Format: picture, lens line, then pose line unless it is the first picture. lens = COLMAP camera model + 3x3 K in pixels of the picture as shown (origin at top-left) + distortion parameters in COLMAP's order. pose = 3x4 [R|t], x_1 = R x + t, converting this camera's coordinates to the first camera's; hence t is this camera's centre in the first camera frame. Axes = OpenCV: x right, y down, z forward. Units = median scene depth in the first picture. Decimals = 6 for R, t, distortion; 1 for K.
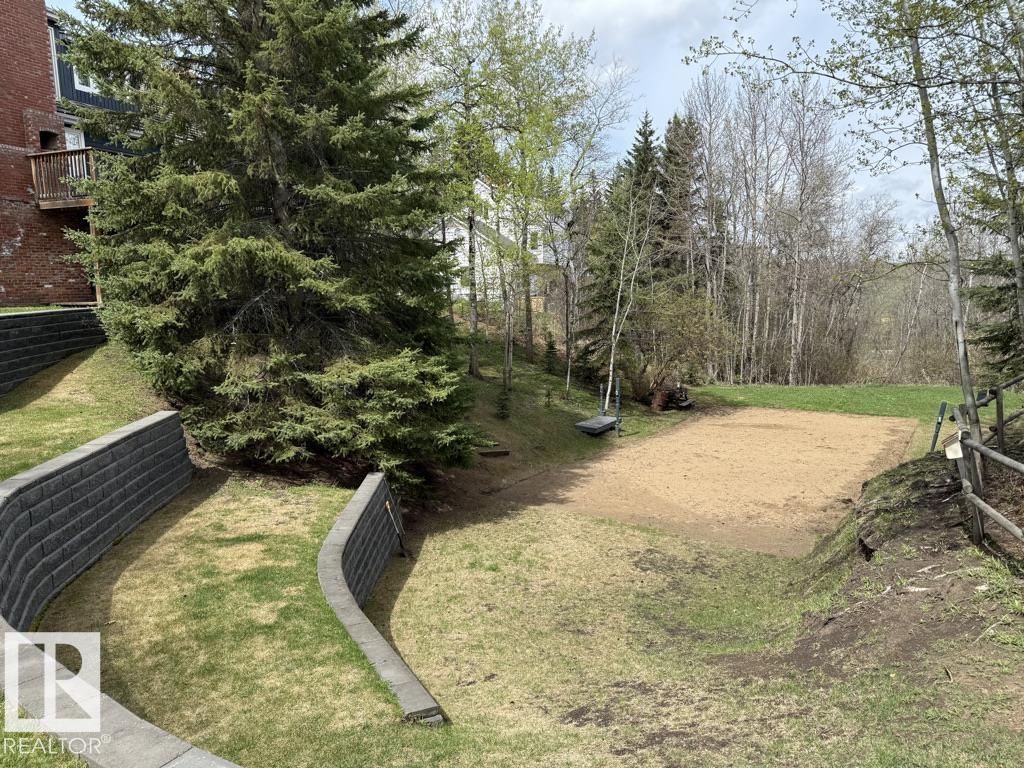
lens RADIAL K [[724.7, 0, 511.8], [0, 724.7, 381.2], [0, 0, 1]] dist [0.005459, -0.000718]
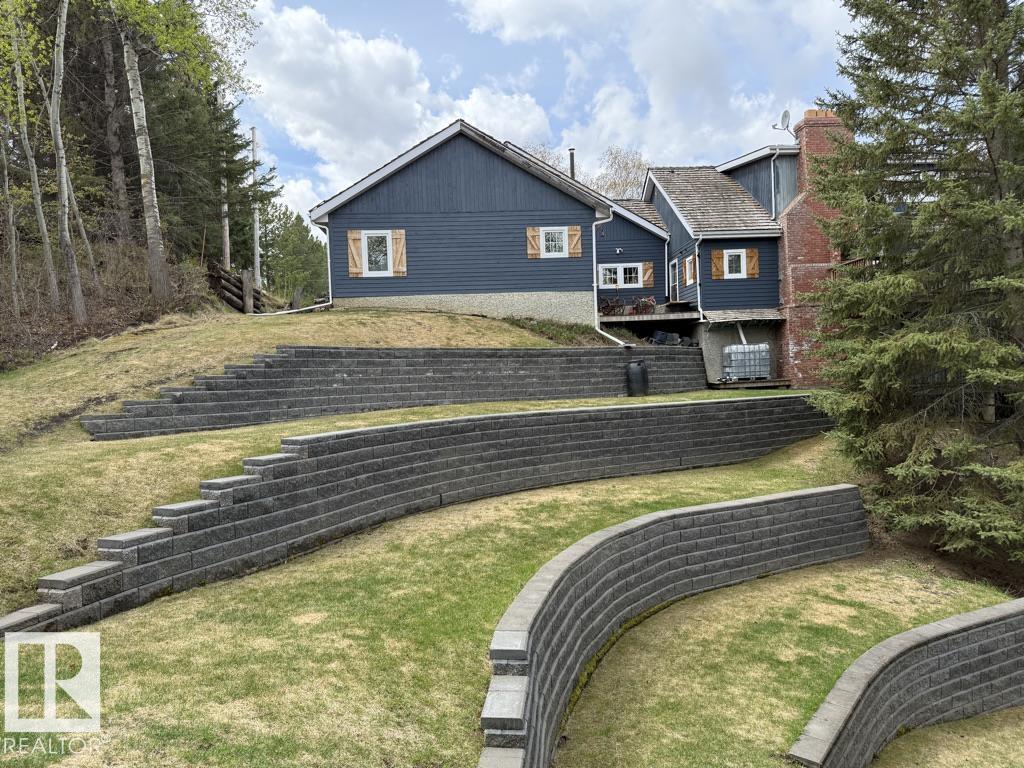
lens RADIAL K [[724.7, 0, 511.3], [0, 724.7, 385.2], [0, 0, 1]] dist [0.005459, -0.000718]
pose [[0.408051, 0.009649, -0.912908, 0.346669], [-0.096010, 0.994853, -0.032399, -0.025591], [0.907897, 0.100869, 0.406877, 0.023551]]
